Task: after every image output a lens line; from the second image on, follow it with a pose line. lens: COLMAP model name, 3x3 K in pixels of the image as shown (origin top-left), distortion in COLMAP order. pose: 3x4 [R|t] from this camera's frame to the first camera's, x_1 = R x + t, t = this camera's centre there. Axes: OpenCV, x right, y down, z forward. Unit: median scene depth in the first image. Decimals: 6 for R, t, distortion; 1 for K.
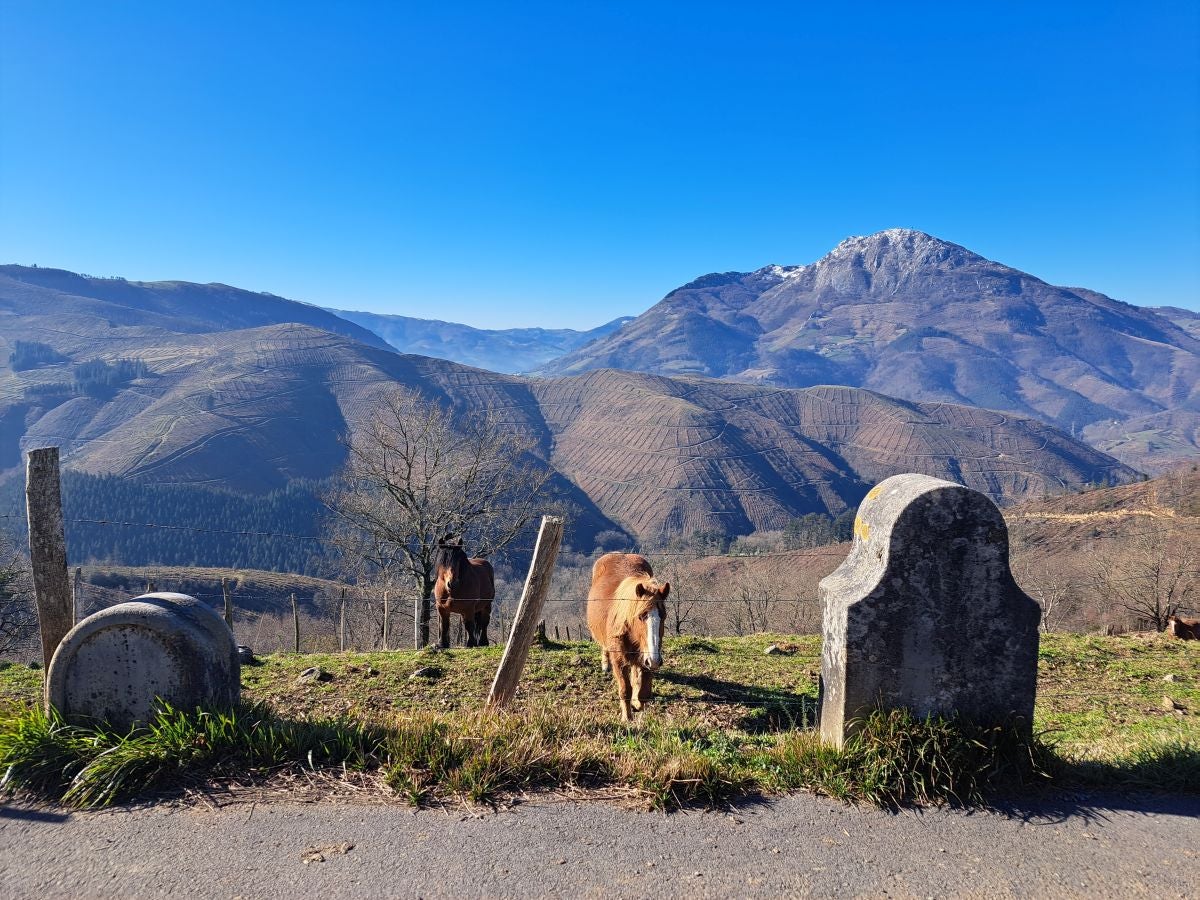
lens RADIAL K [[846.5, 0, 600.0], [0, 846.5, 450.0], [0, 0, 1]] dist [0.088303, -0.073273]
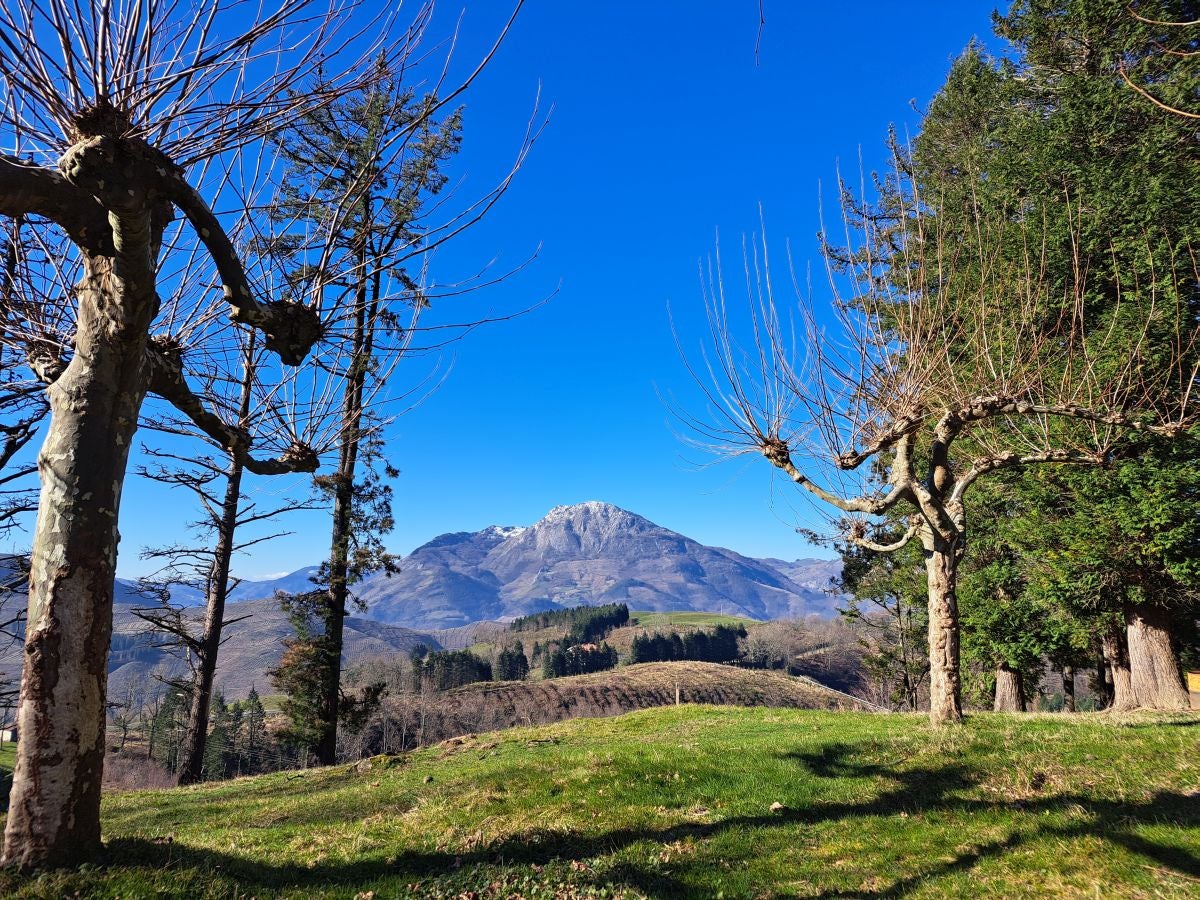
lens RADIAL K [[846.5, 0, 600.0], [0, 846.5, 450.0], [0, 0, 1]] dist [0.088303, -0.073273]
pose [[0.925794, 0.039115, 0.376000, -0.136891], [0.069066, 0.960390, -0.269963, 0.011773], [-0.371666, 0.275899, 0.886422, -0.159904]]
